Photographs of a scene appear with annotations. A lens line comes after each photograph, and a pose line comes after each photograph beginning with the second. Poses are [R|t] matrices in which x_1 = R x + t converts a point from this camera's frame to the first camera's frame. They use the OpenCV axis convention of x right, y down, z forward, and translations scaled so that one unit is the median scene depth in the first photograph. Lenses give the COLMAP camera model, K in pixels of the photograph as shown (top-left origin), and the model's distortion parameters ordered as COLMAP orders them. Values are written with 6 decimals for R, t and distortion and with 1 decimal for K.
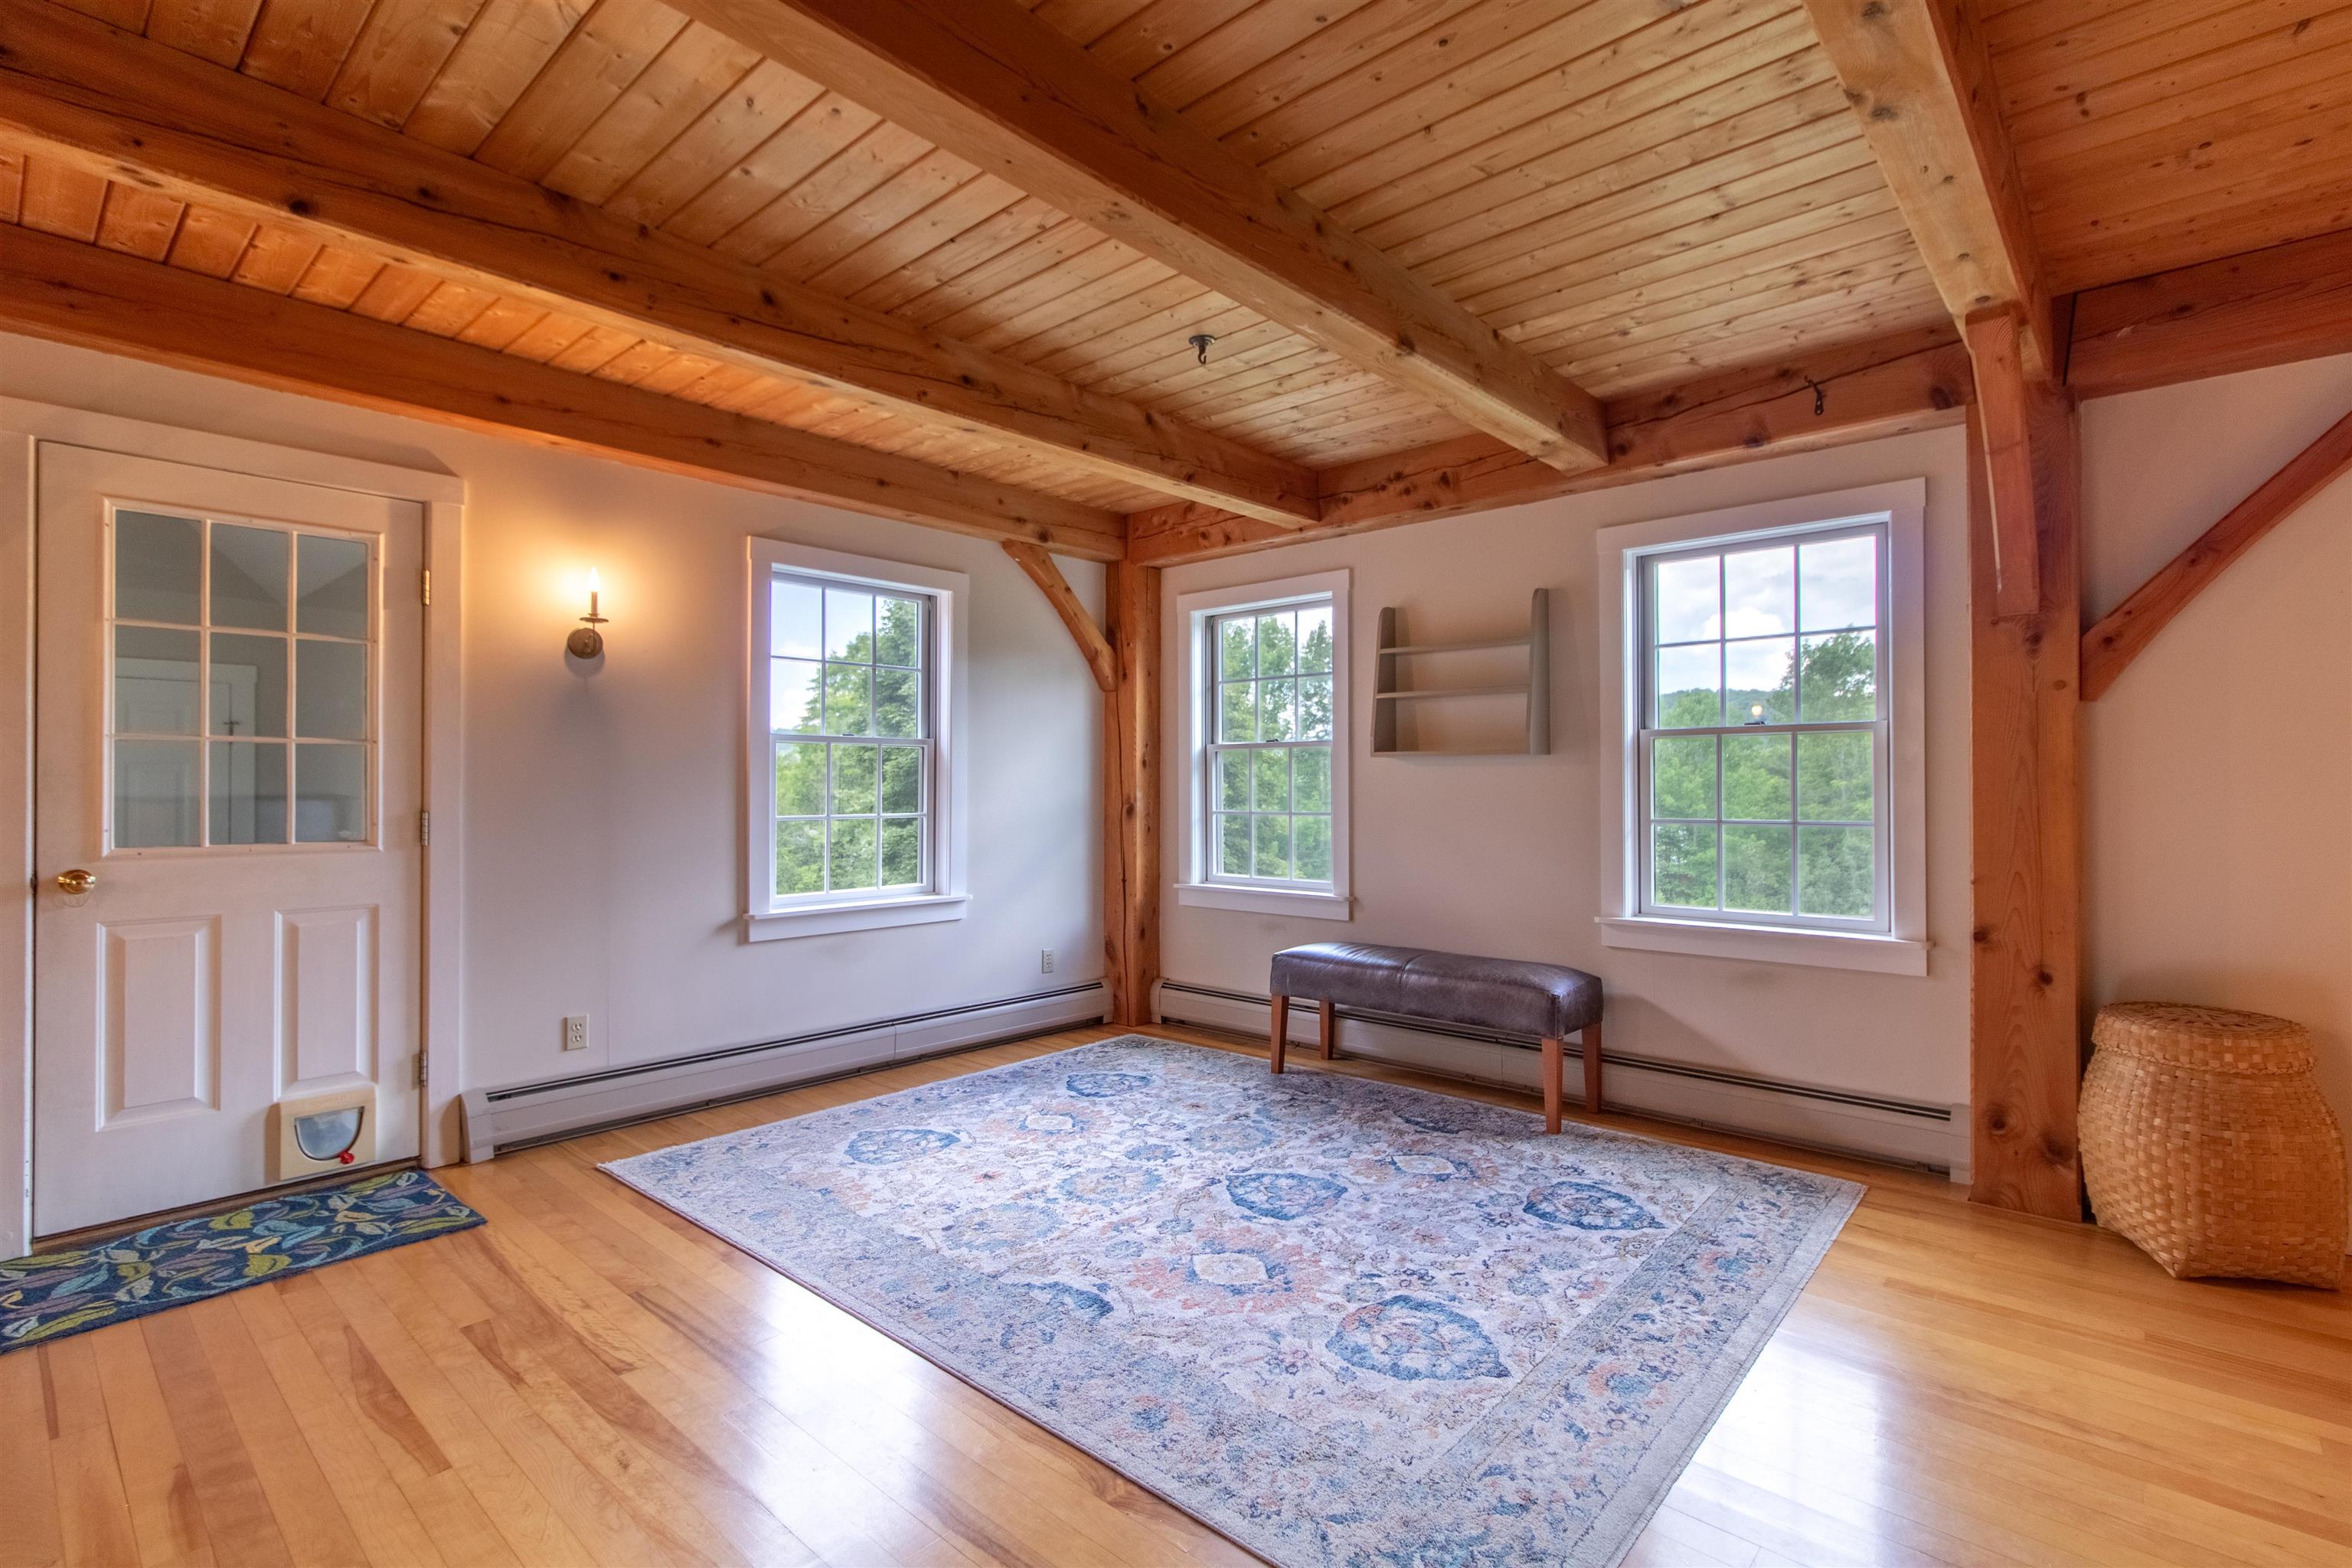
lens RADIAL K [[1106.4, 0, 1189.6], [0, 1106.4, 782.1], [0, 0, 1]] dist [0.000447, 0.001748]
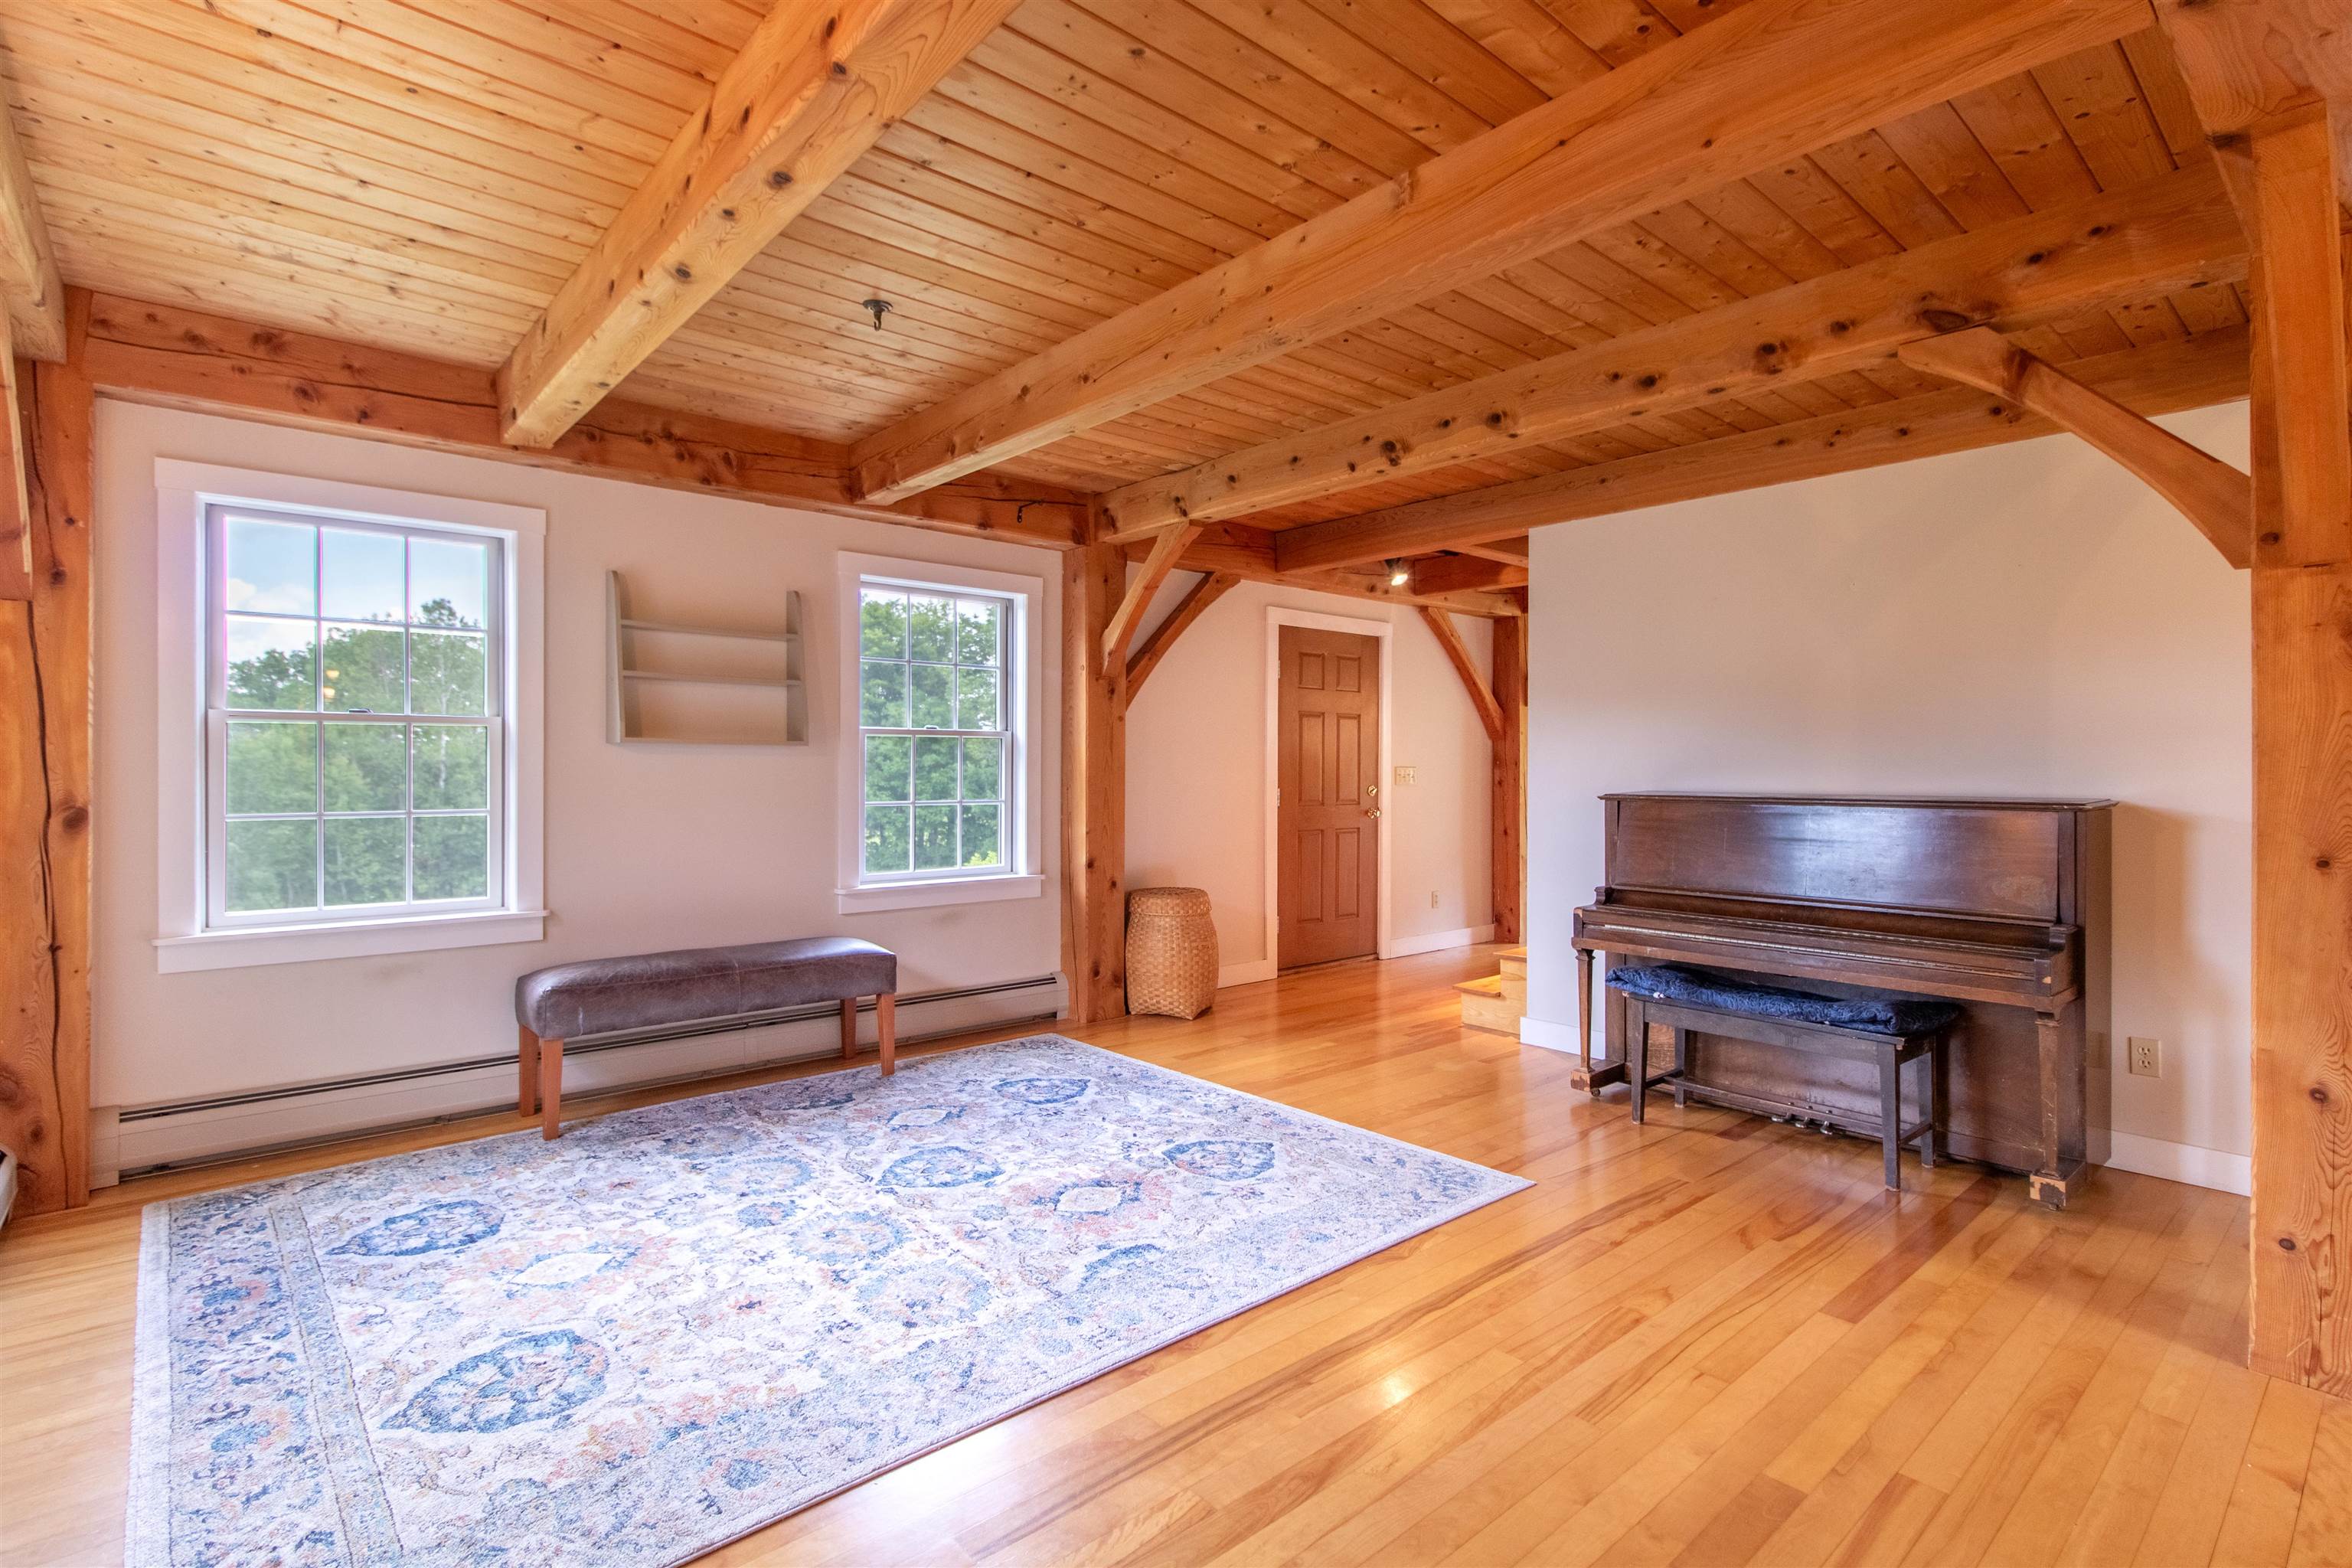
lens RADIAL K [[1106.4, 0, 1187.6], [0, 1106.4, 783.1], [0, 0, 1]] dist [0.000447, 0.001748]
pose [[0.118479, -0.012914, 0.992873, -0.853303], [-0.009172, 0.999859, 0.014100, -0.009570], [-0.992914, -0.010777, 0.118344, 0.597848]]
